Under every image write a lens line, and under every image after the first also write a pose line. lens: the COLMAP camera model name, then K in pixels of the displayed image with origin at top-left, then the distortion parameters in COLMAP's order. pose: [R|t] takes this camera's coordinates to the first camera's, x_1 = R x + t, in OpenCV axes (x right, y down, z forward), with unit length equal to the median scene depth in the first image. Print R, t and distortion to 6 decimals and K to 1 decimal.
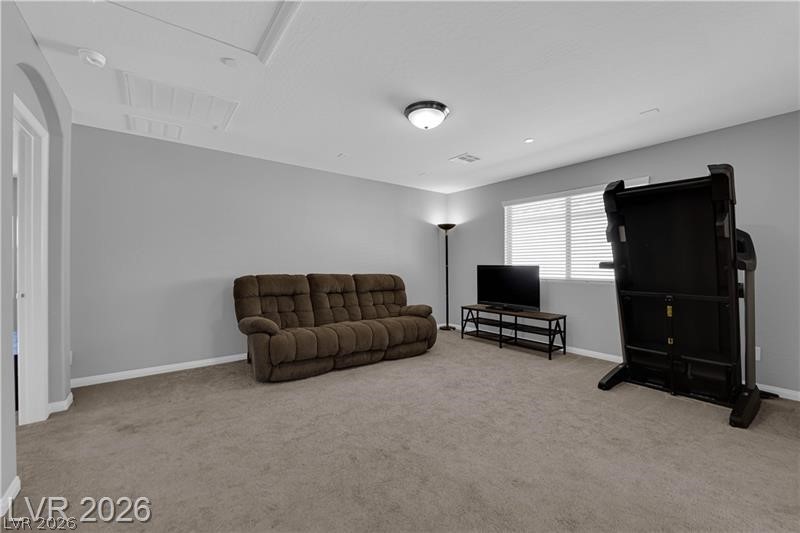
lens RADIAL K [[324.2, 0, 400.1], [0, 324.2, 263.4], [0, 0, 1]] dist [-0.015129, -0.001194]
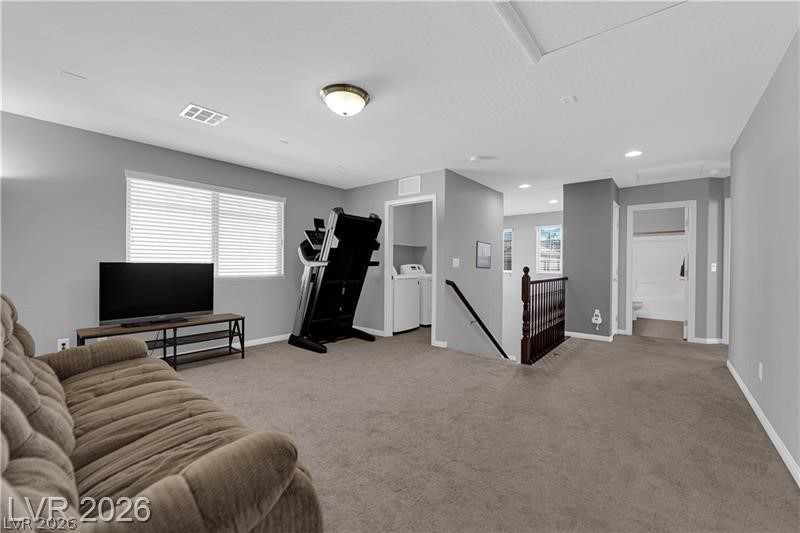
lens RADIAL K [[324.2, 0, 401.2], [0, 324.2, 265.5], [0, 0, 1]] dist [-0.015129, -0.001194]
pose [[-0.234808, -0.005710, 0.972025, -0.580307], [-0.010948, 0.999935, 0.003229, 0.004165], [-0.971980, -0.009884, -0.234855, 0.728106]]
